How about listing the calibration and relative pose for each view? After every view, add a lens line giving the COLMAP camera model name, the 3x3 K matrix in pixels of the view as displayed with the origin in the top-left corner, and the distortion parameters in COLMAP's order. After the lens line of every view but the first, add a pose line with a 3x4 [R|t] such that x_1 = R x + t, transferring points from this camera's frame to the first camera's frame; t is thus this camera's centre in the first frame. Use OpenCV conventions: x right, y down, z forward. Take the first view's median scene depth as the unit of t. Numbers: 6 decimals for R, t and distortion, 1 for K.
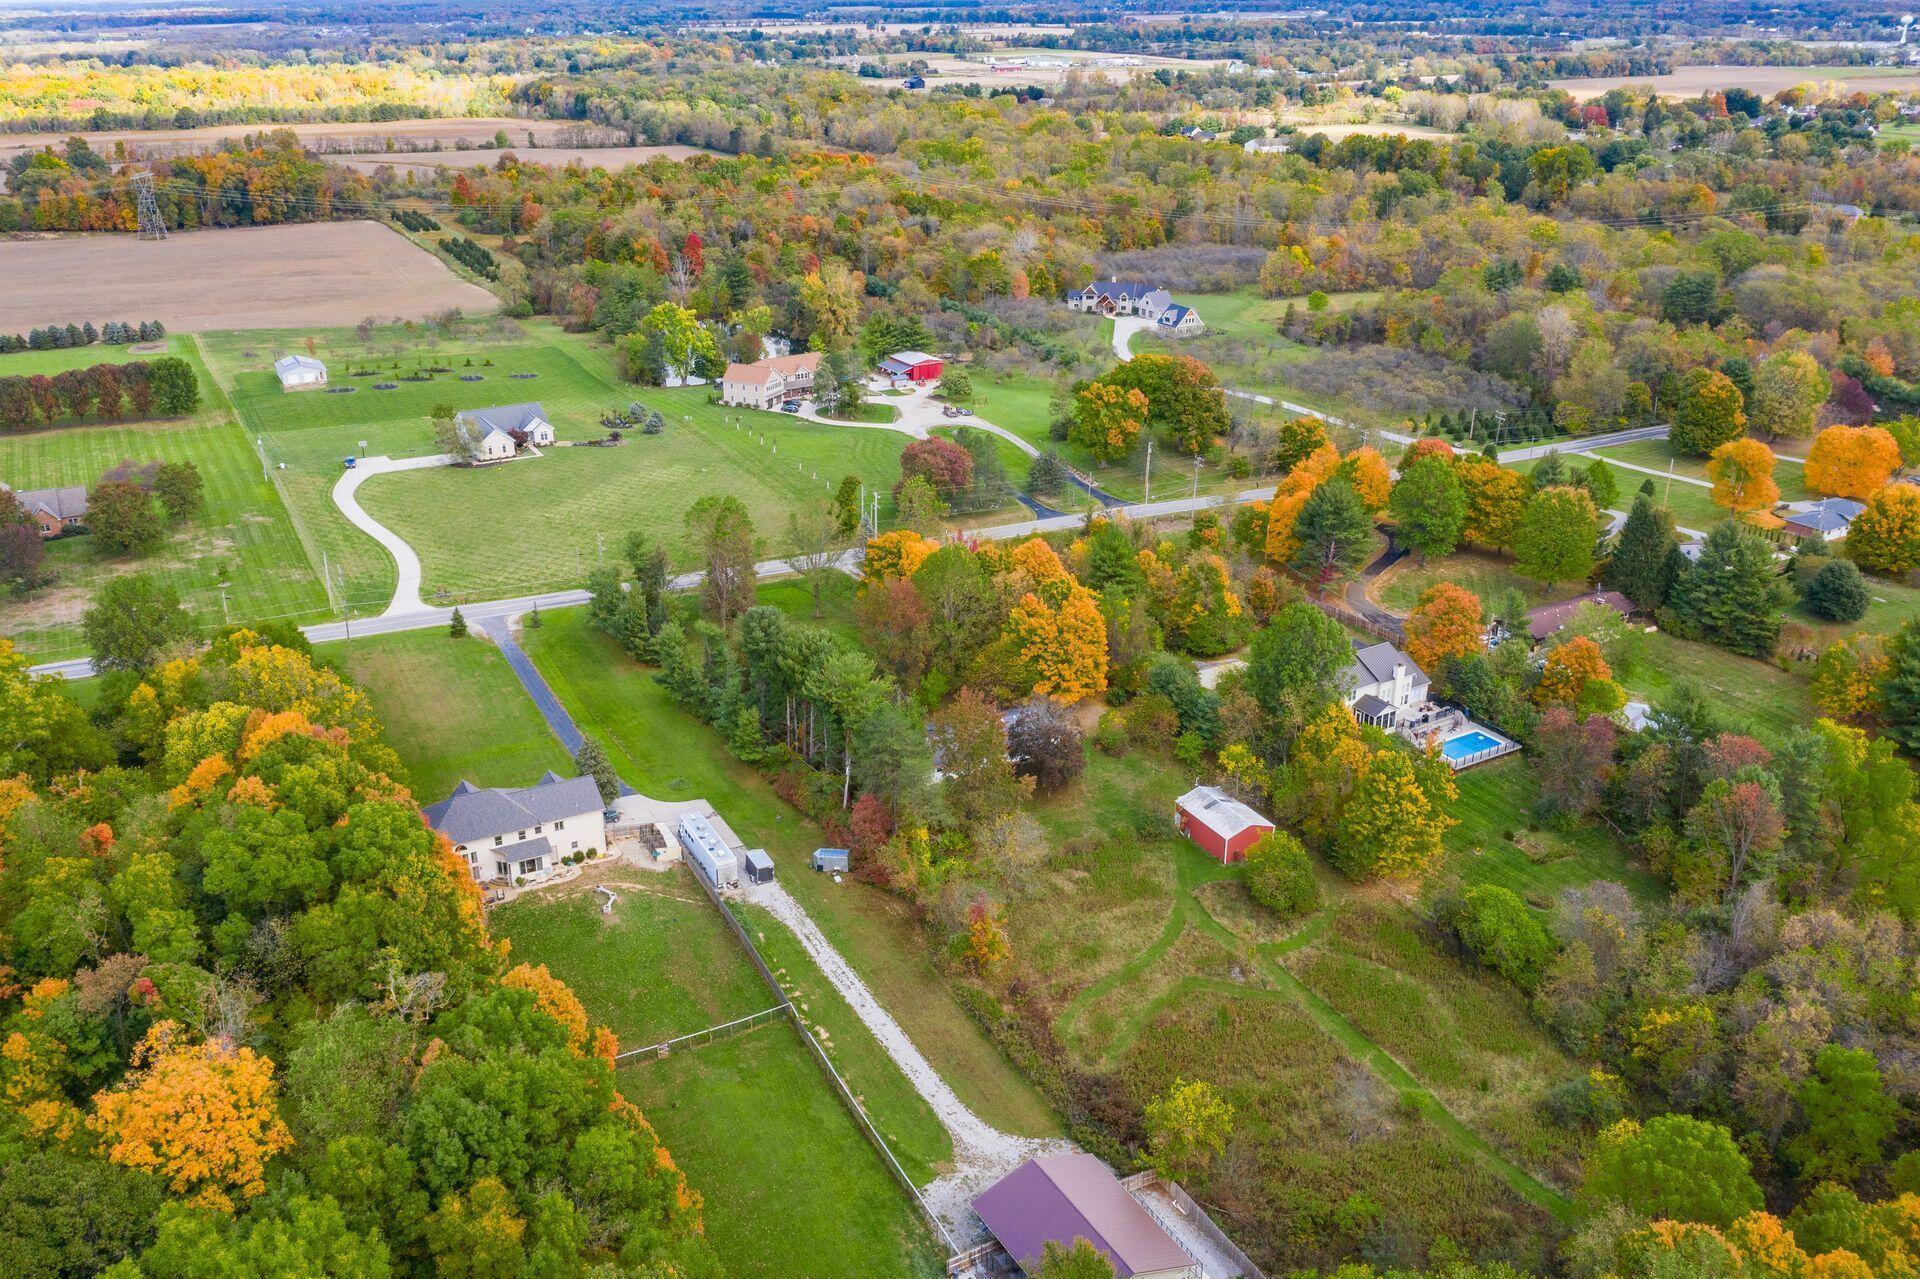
lens RADIAL K [[1569.3, 0, 960.0], [0, 1569.3, 639.5], [0, 0, 1]] dist [-0.041973, -0.002265]
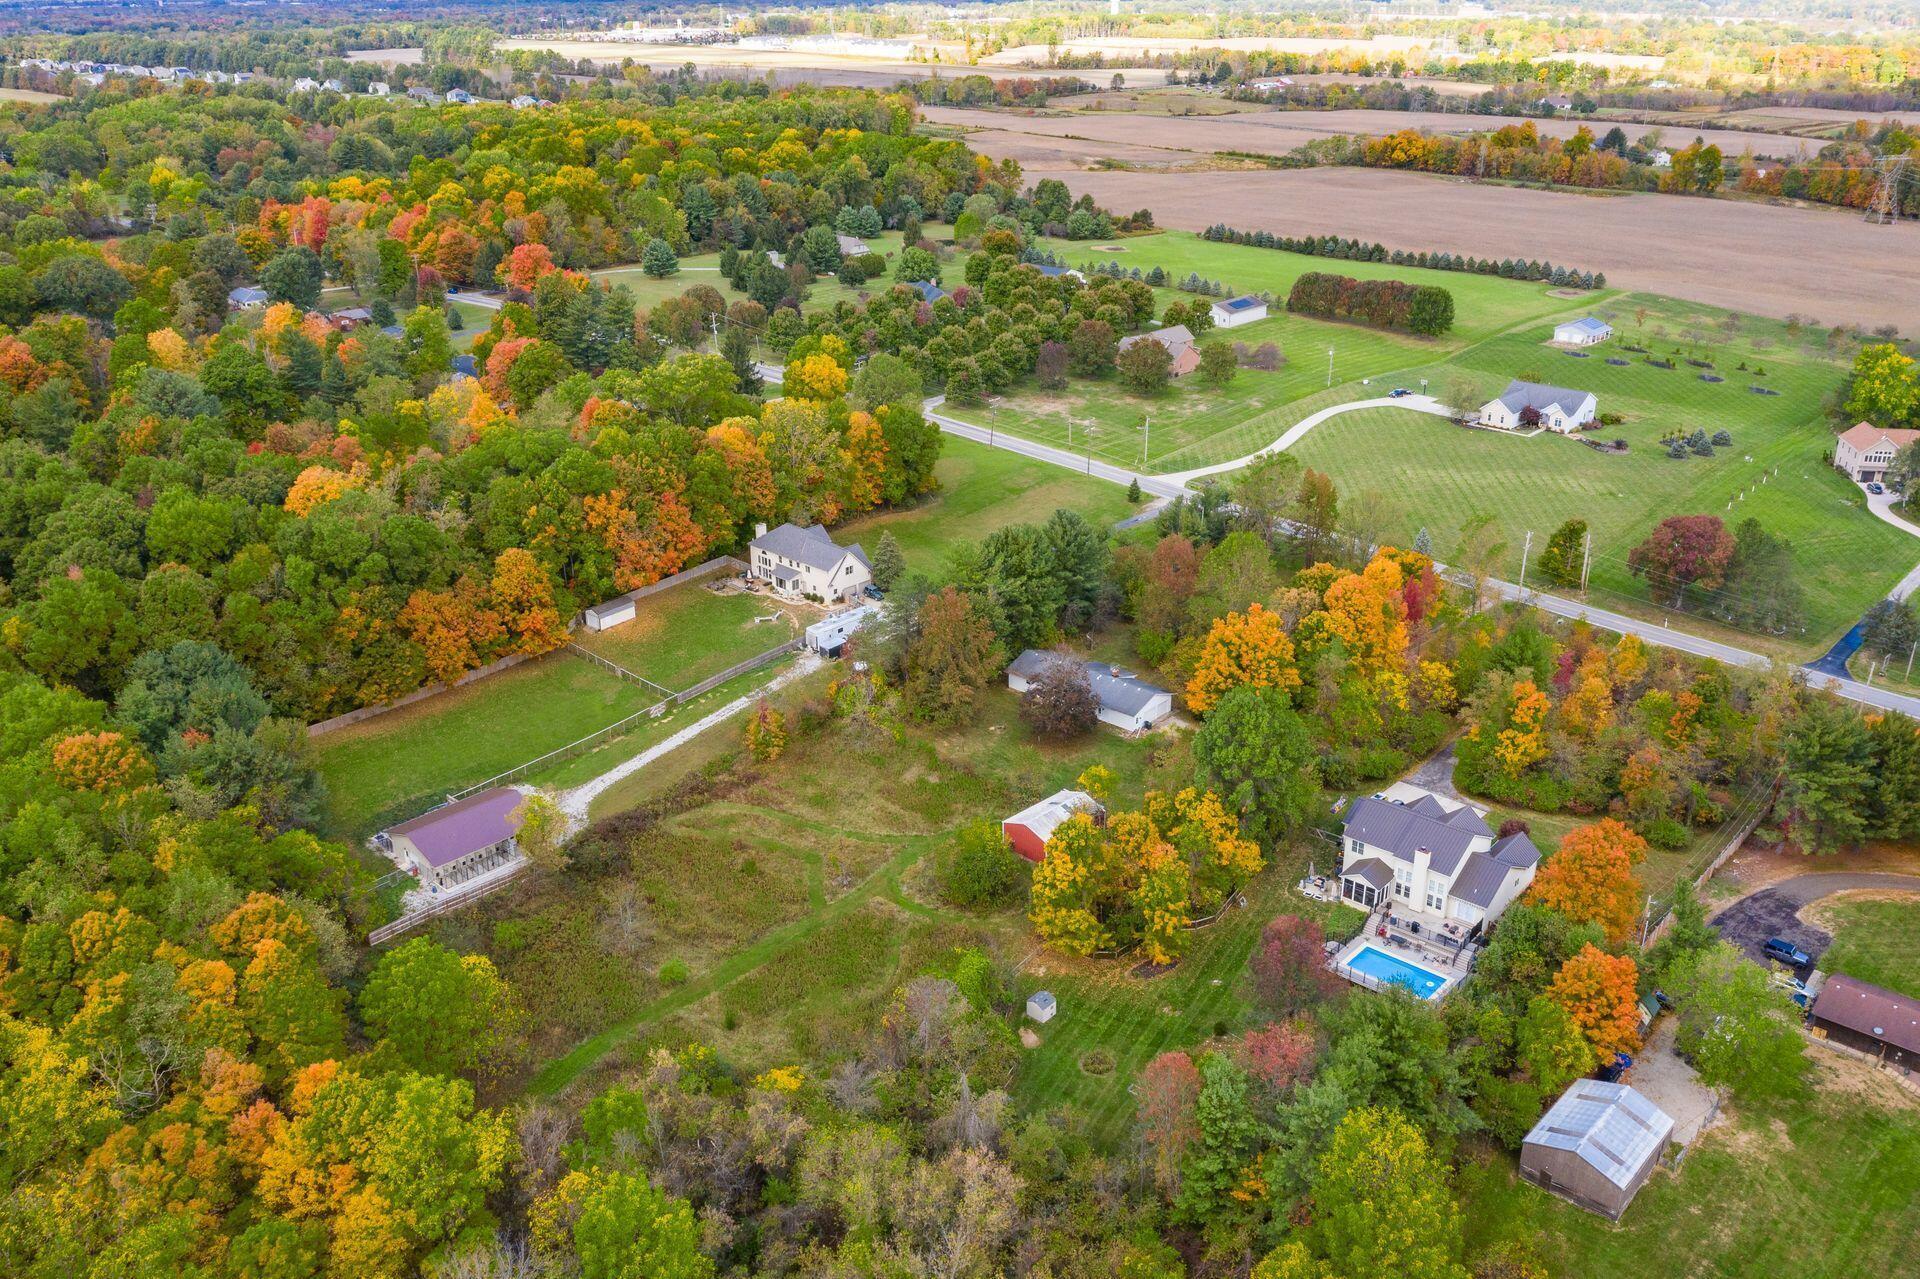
lens RADIAL K [[1569.3, 0, 960.0], [0, 1569.3, 639.5], [0, 0, 1]] dist [-0.041973, -0.002265]
pose [[0.294833, 0.369457, -0.881235, 0.650972], [-0.359935, 0.897241, 0.255745, -0.145287], [0.885167, 0.241785, 0.397516, 0.352016]]
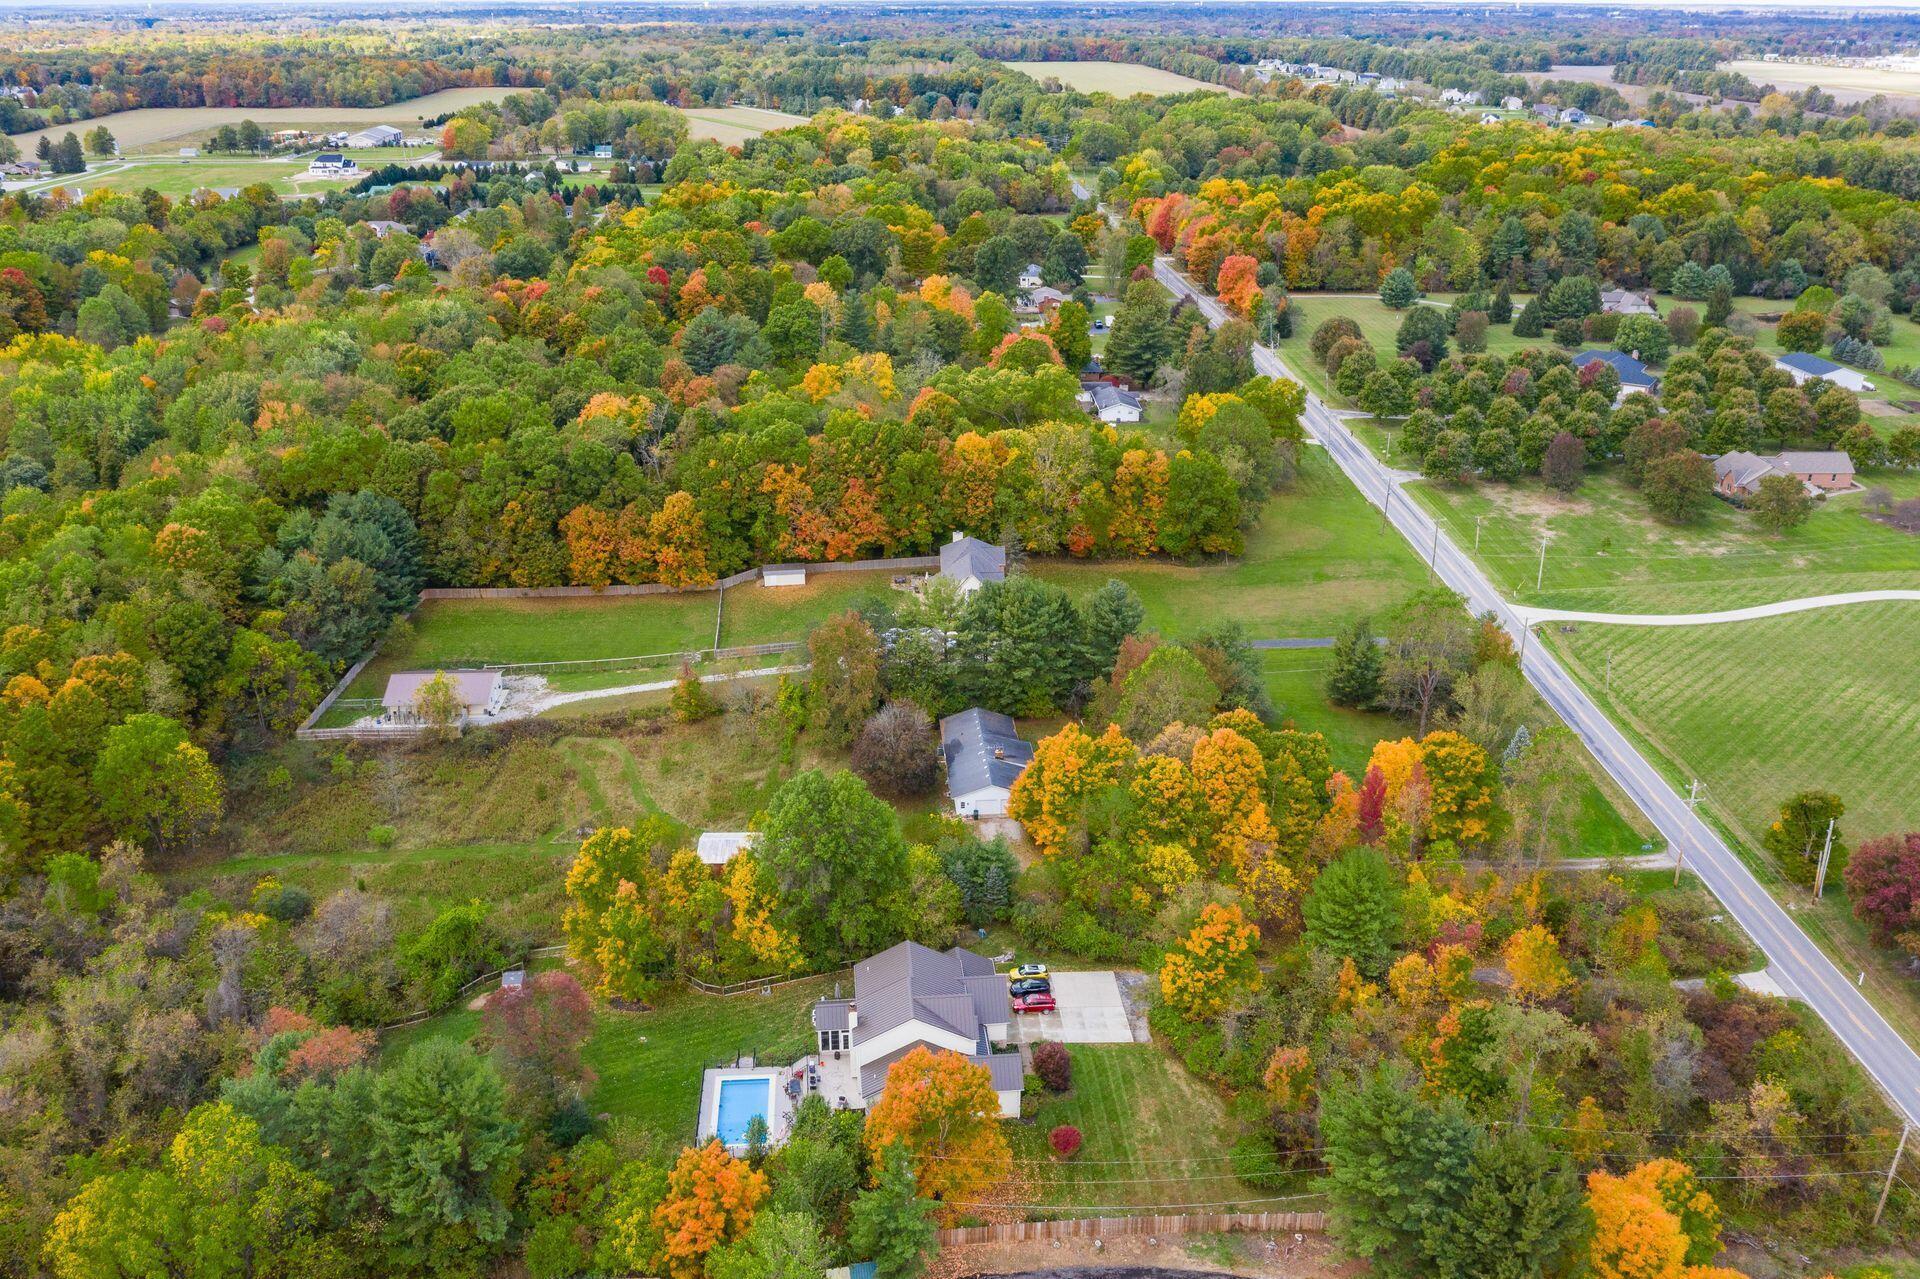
lens RADIAL K [[1607.4, 0, 960.0], [0, 1607.4, 639.5], [0, 0, 1]] dist [-0.000484, -0.000101]
pose [[-0.463396, 0.324942, -0.824426, 0.580193], [-0.337773, 0.795339, 0.503334, -0.355319], [0.819252, 0.511712, -0.258800, 0.877037]]
